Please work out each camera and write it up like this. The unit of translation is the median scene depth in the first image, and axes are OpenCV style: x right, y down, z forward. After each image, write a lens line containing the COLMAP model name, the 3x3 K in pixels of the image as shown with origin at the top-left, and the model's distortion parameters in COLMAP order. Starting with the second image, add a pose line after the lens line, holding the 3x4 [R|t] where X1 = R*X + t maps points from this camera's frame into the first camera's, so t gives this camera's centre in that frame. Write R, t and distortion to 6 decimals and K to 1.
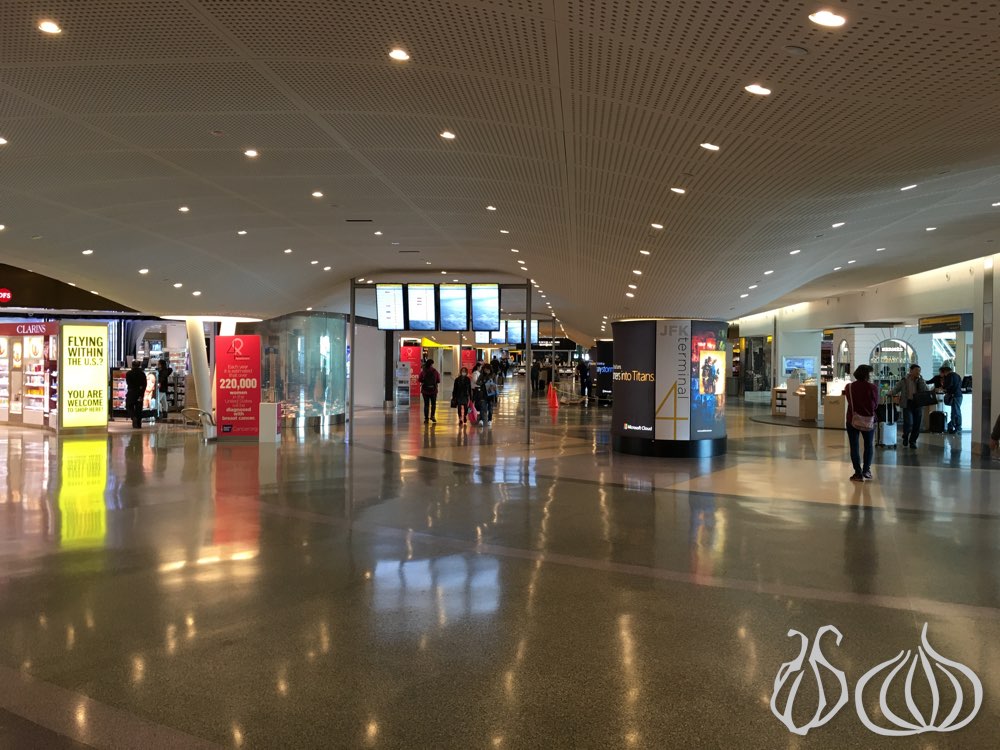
lens RADIAL K [[839.4, 0, 499.3], [0, 839.4, 375.6], [0, 0, 1]] dist [0.015543, -0.009893]
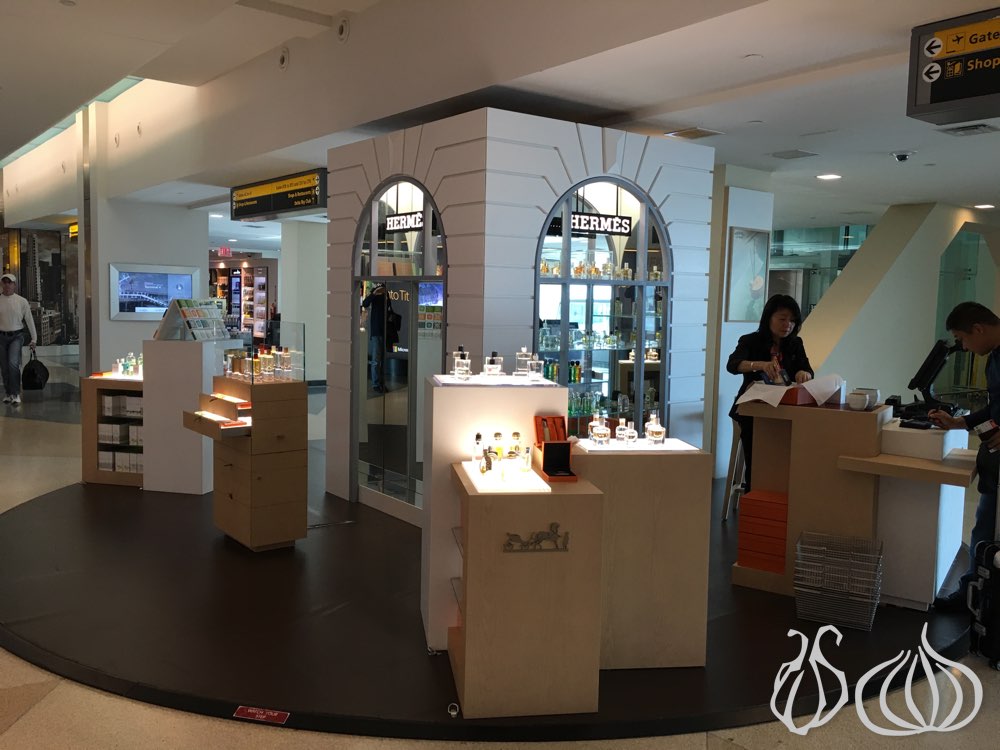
lens RADIAL K [[839.4, 0, 498.0], [0, 839.4, 373.7], [0, 0, 1]] dist [0.015543, -0.009893]
pose [[0.719737, -0.054728, 0.692086, 0.206690], [-0.002578, 0.996670, 0.081495, -0.006035], [-0.694242, -0.060439, 0.717200, 0.630659]]
